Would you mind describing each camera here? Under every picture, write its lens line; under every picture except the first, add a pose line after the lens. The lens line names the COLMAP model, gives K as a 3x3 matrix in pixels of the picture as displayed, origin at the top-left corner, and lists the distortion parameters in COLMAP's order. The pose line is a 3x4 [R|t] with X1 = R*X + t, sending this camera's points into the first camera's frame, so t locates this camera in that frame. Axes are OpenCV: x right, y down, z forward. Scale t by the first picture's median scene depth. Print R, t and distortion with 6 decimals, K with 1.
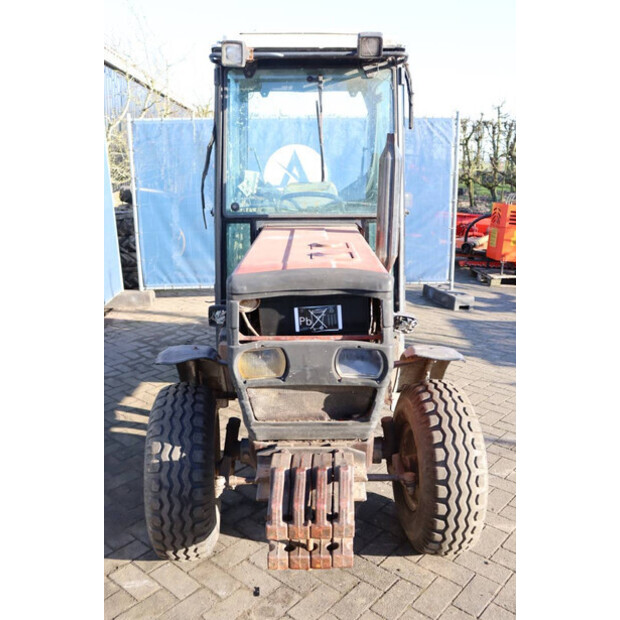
lens RADIAL K [[589.6, 0, 309.6], [0, 589.6, 313.1], [0, 0, 1]] dist [-0.063285, 0.000000]
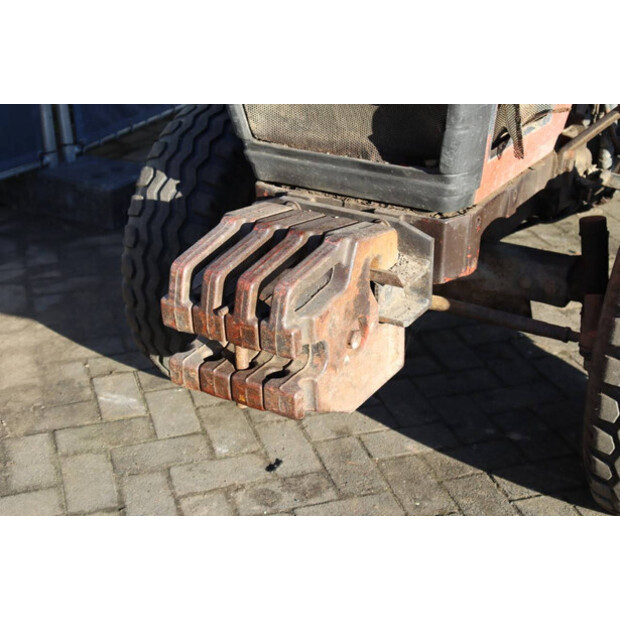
lens RADIAL K [[1027.6, 0, 305.7], [0, 1027.6, 306.4], [0, 0, 1]] dist [0.013562, 0.000000]
pose [[0.847416, 0.223462, -0.481612, 0.406350], [-0.131011, 0.967072, 0.218190, 0.110590], [0.514511, -0.121801, 0.848789, 0.189469]]
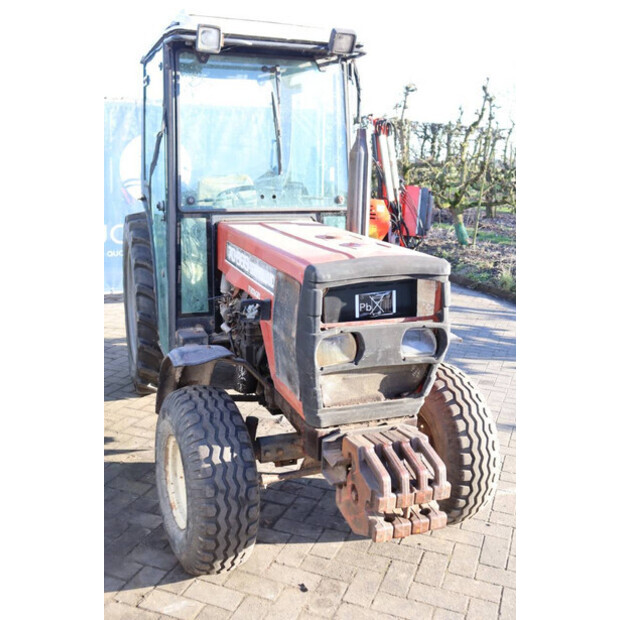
lens RADIAL K [[663.6, 0, 312.0], [0, 663.6, 309.5], [0, 0, 1]] dist [-0.030343, 0.000000]
pose [[0.940975, -0.054633, 0.334038, -0.447807], [0.061117, 0.998091, -0.008922, 0.020668], [-0.332913, 0.028811, 0.942517, -0.076920]]
